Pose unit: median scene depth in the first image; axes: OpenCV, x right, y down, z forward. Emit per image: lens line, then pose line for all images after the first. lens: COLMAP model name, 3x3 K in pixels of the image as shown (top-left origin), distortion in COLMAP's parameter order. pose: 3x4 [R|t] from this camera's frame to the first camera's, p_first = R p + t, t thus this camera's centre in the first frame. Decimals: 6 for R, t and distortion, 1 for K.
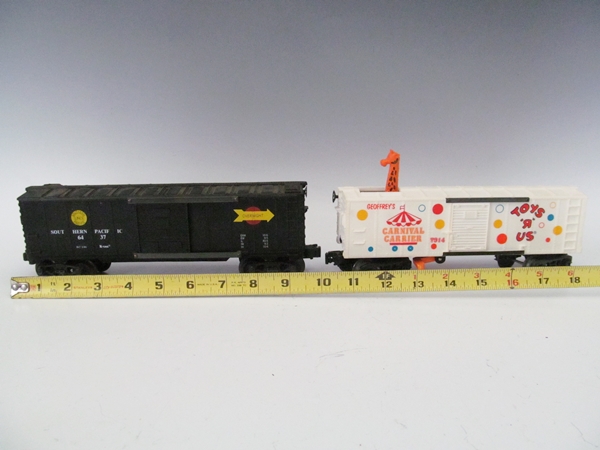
lens RADIAL K [[494.3, 0, 300.0], [0, 494.3, 225.0], [0, 0, 1]] dist [0.005030, 0.002720]
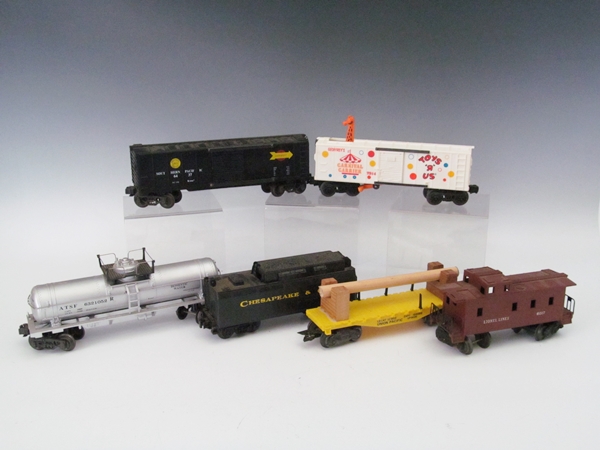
lens RADIAL K [[646.1, 0, 300.0], [0, 646.1, 225.0], [0, 0, 1]] dist [-0.019562, -0.011282]
pose [[0.965197, 0.093404, -0.244276, 0.586685], [-0.095570, 0.995418, 0.002997, 0.215589], [0.243437, 0.020452, 0.969701, -1.116708]]
